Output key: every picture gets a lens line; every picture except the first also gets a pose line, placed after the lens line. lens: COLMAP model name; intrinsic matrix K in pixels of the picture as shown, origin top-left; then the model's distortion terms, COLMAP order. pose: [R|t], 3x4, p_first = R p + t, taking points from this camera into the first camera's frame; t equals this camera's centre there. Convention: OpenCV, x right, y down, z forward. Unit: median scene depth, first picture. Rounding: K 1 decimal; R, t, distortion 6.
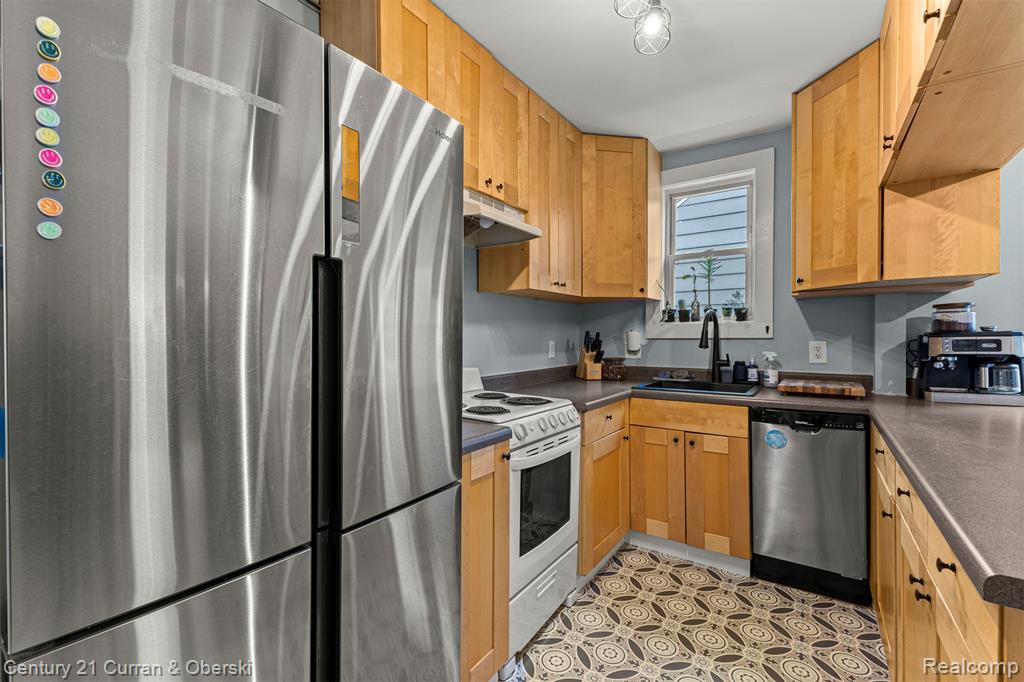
lens RADIAL K [[445.5, 0, 512.0], [0, 445.5, 341.0], [0, 0, 1]] dist [0.011113, 0.000067]
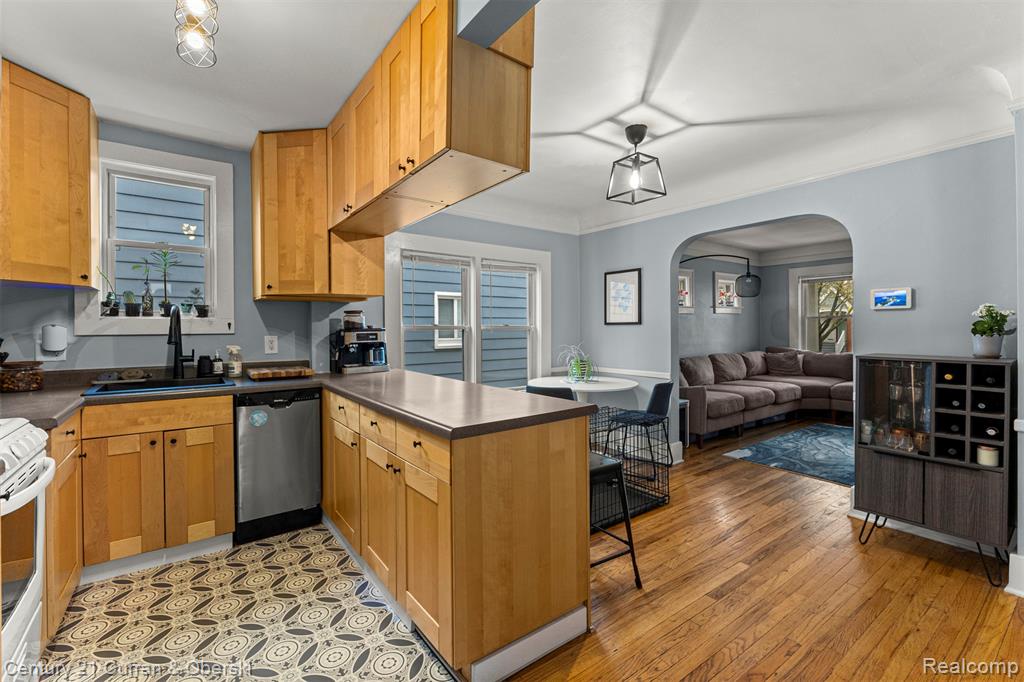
lens RADIAL K [[443.9, 0, 511.1], [0, 443.9, 331.4], [0, 0, 1]] dist [0.000637, -0.000048]
pose [[0.330461, -0.004583, 0.943809, -0.271171], [0.013503, 0.999909, 0.000127, -0.002876], [-0.943723, 0.012702, 0.330492, -0.027599]]
